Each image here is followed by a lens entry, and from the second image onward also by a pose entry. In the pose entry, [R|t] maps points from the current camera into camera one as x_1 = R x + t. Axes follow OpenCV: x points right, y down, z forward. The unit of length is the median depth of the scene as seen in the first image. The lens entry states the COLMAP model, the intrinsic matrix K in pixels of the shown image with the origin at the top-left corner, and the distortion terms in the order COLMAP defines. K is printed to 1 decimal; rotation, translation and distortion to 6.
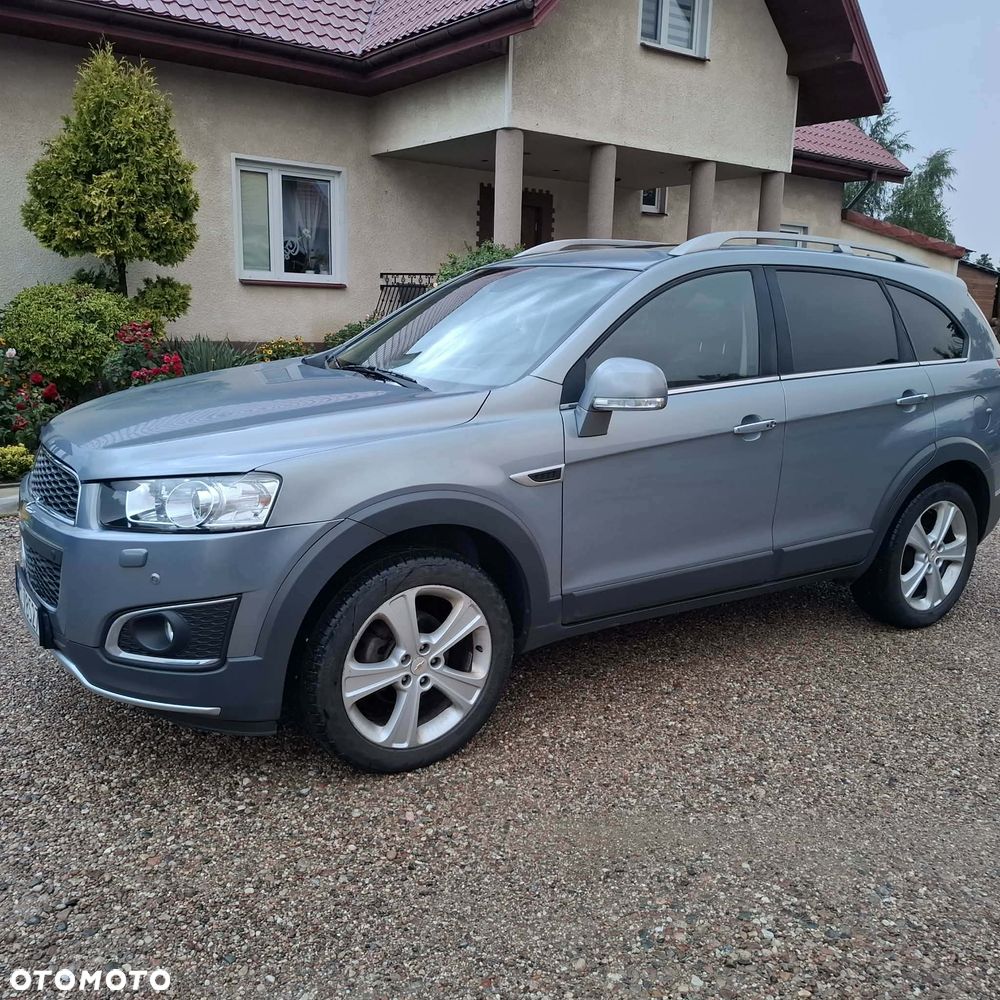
lens RADIAL K [[919.1, 0, 485.6], [0, 919.1, 474.7], [0, 0, 1]] dist [0.128876, -0.180793]
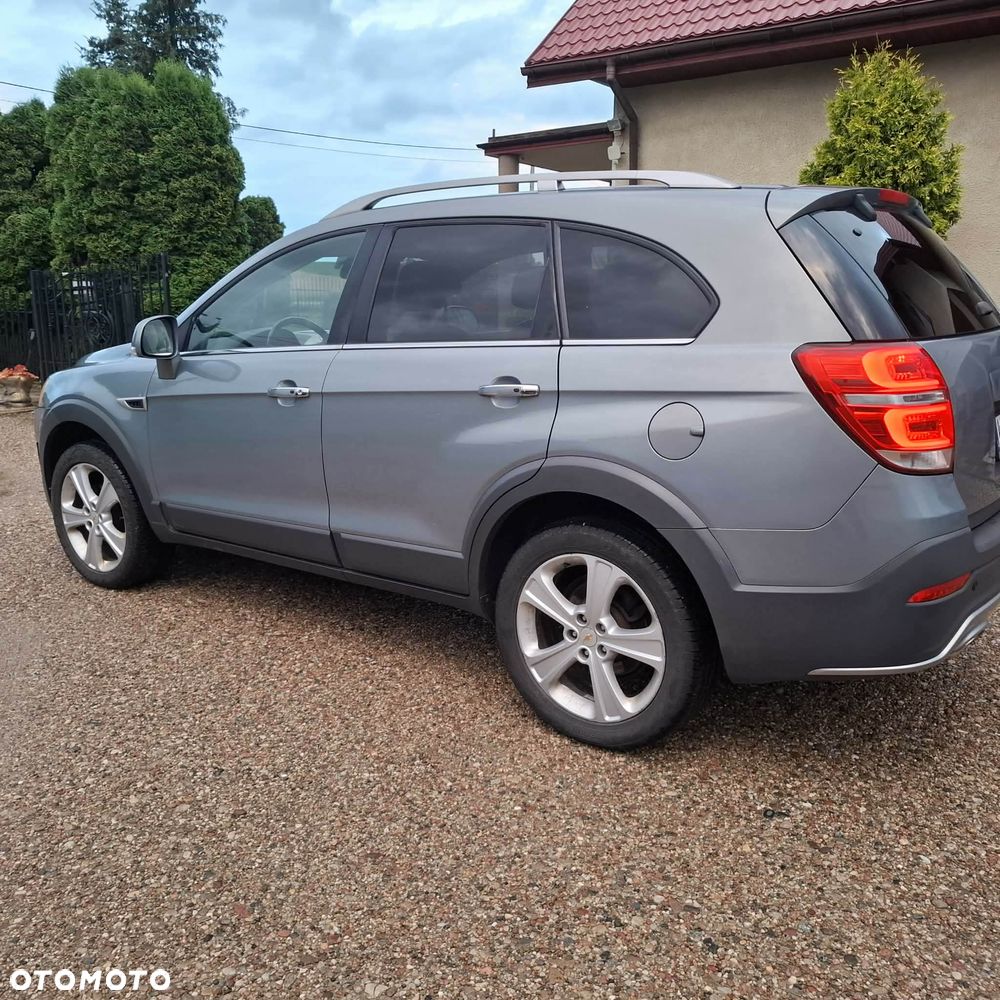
lens RADIAL K [[911.3, 0, 502.5], [0, 911.3, 481.2], [0, 0, 1]] dist [0.098502, -0.121561]
pose [[0.345721, 0.155983, -0.925282, 0.477643], [-0.159728, 0.981478, 0.105776, -0.036636], [0.924643, 0.111224, 0.364233, 0.323114]]
